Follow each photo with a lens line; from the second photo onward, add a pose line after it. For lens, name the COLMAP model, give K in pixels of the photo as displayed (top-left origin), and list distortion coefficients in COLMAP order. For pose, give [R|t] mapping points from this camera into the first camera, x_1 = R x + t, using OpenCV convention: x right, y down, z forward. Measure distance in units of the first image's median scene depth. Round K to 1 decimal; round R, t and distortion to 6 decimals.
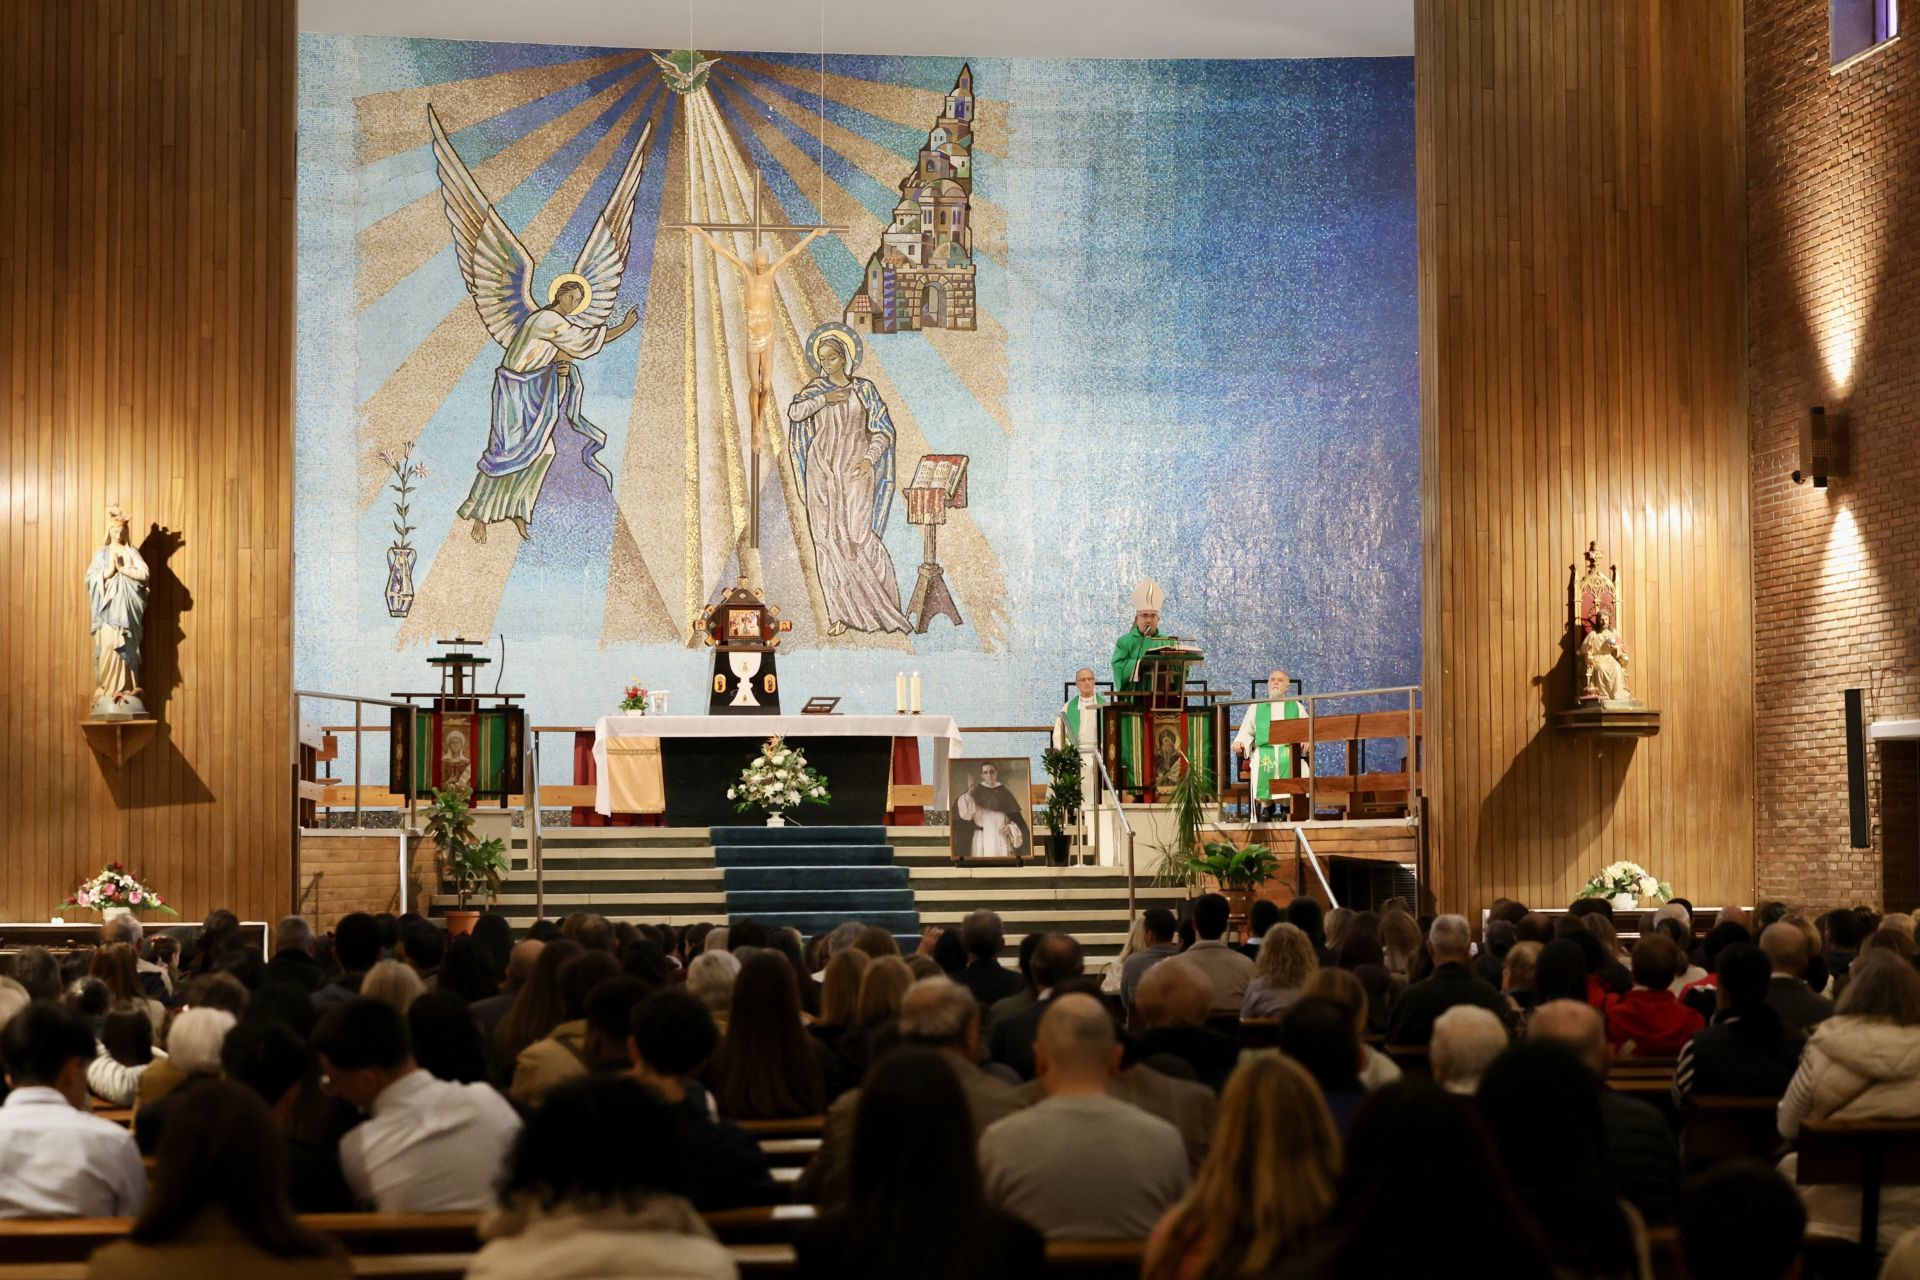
lens RADIAL K [[3792.1, 0, 973.4], [0, 3792.1, 649.4], [0, 0, 1]] dist [-0.006114, 0.000000]
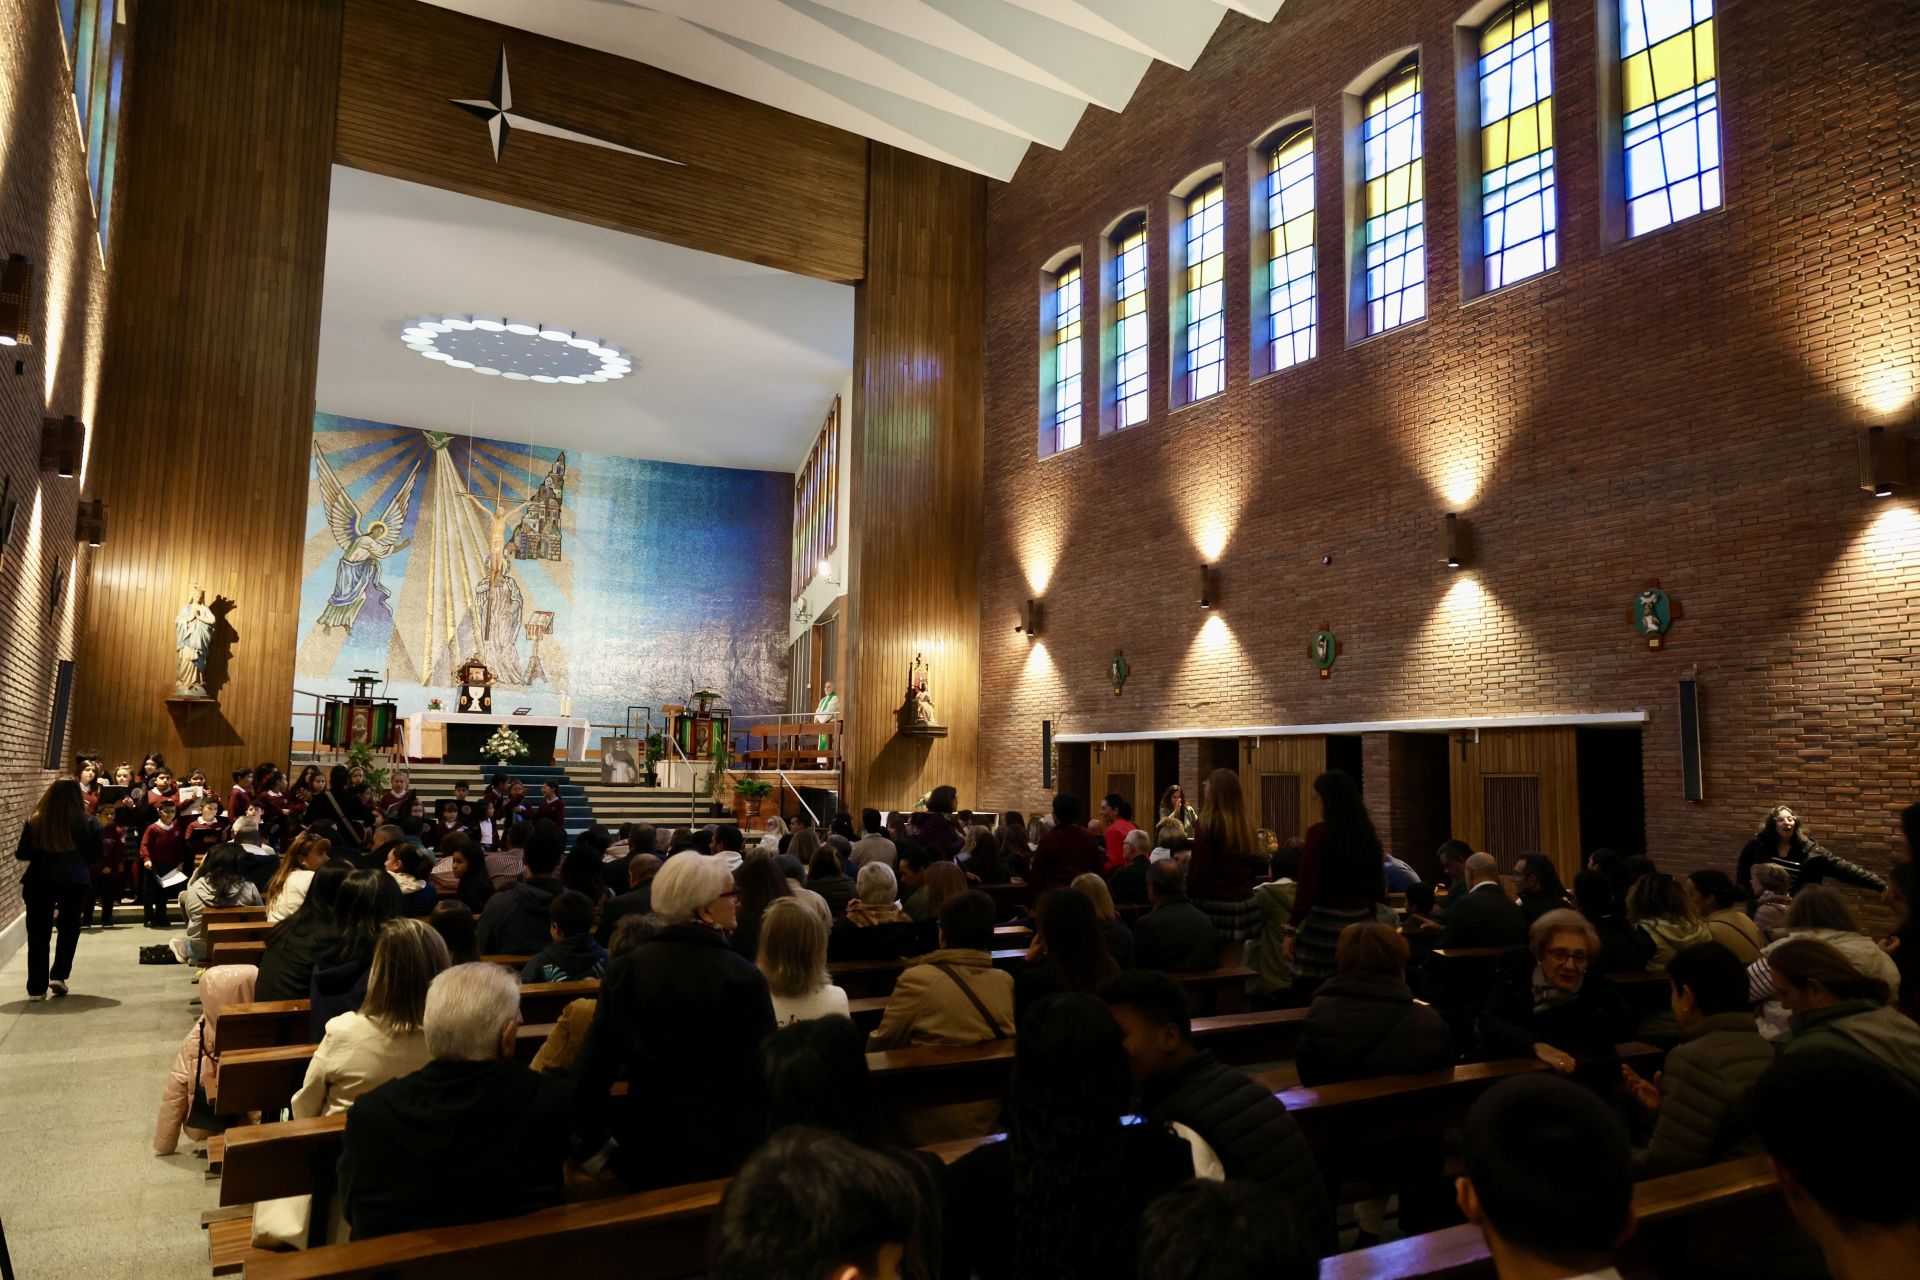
lens RADIAL K [[1272.6, 0, 954.2], [0, 1272.6, 651.3], [0, 0, 1]] dist [0.018568, -0.009811]
pose [[0.929360, 0.060709, 0.364150, -0.088961], [-0.043272, 0.997500, -0.055861, 0.011587], [-0.366631, 0.036157, 0.929664, 0.234803]]
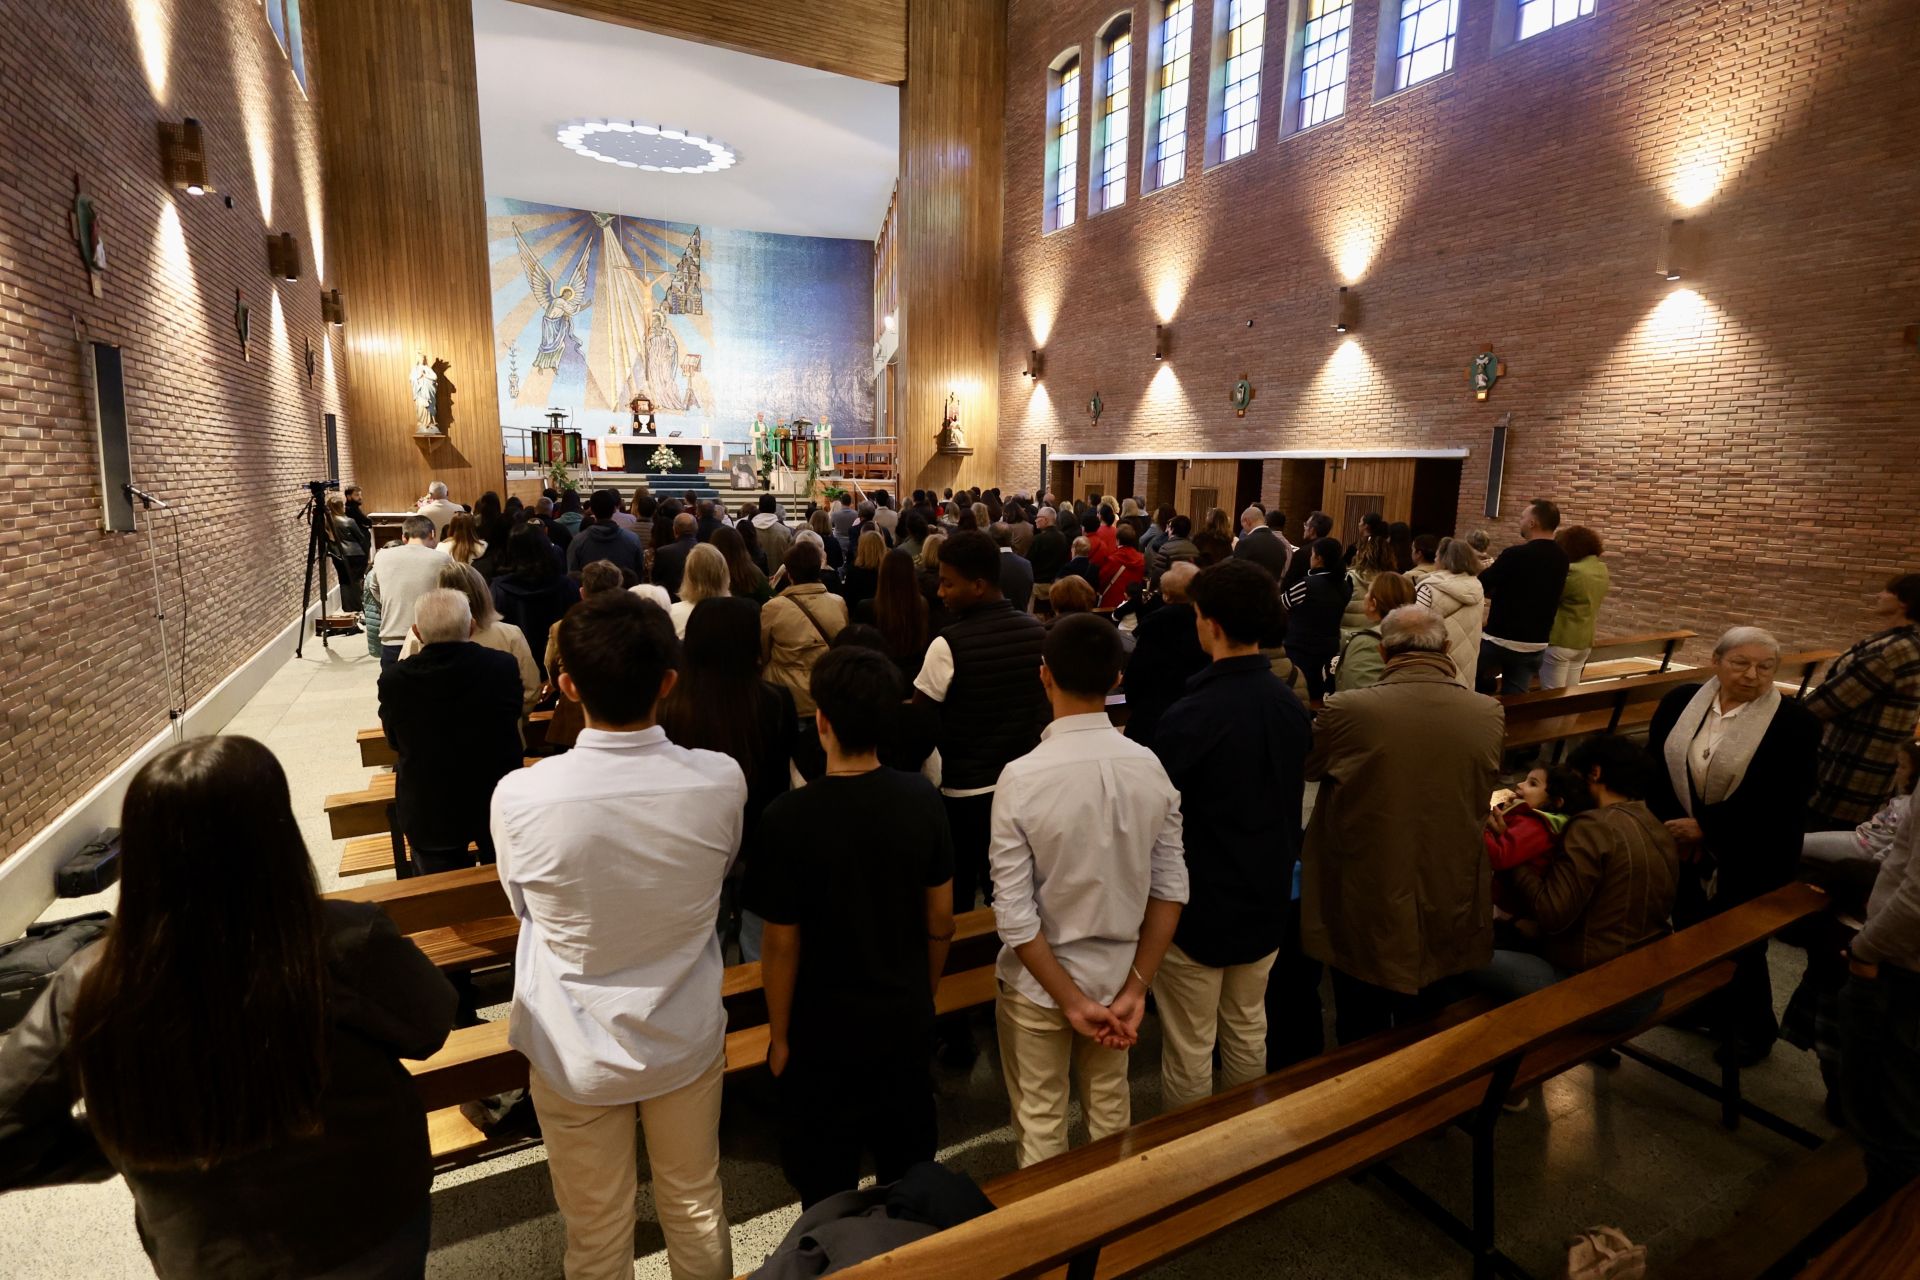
lens RADIAL K [[909.4, 0, 959.3], [0, 909.4, 637.7], [0, 0, 1]] dist [-0.006857, 0.000765]
pose [[0.949851, -0.034701, 0.310772, -0.063460], [-0.039009, 0.972912, 0.227863, -0.001812], [-0.310261, -0.228558, 0.922767, 0.227998]]
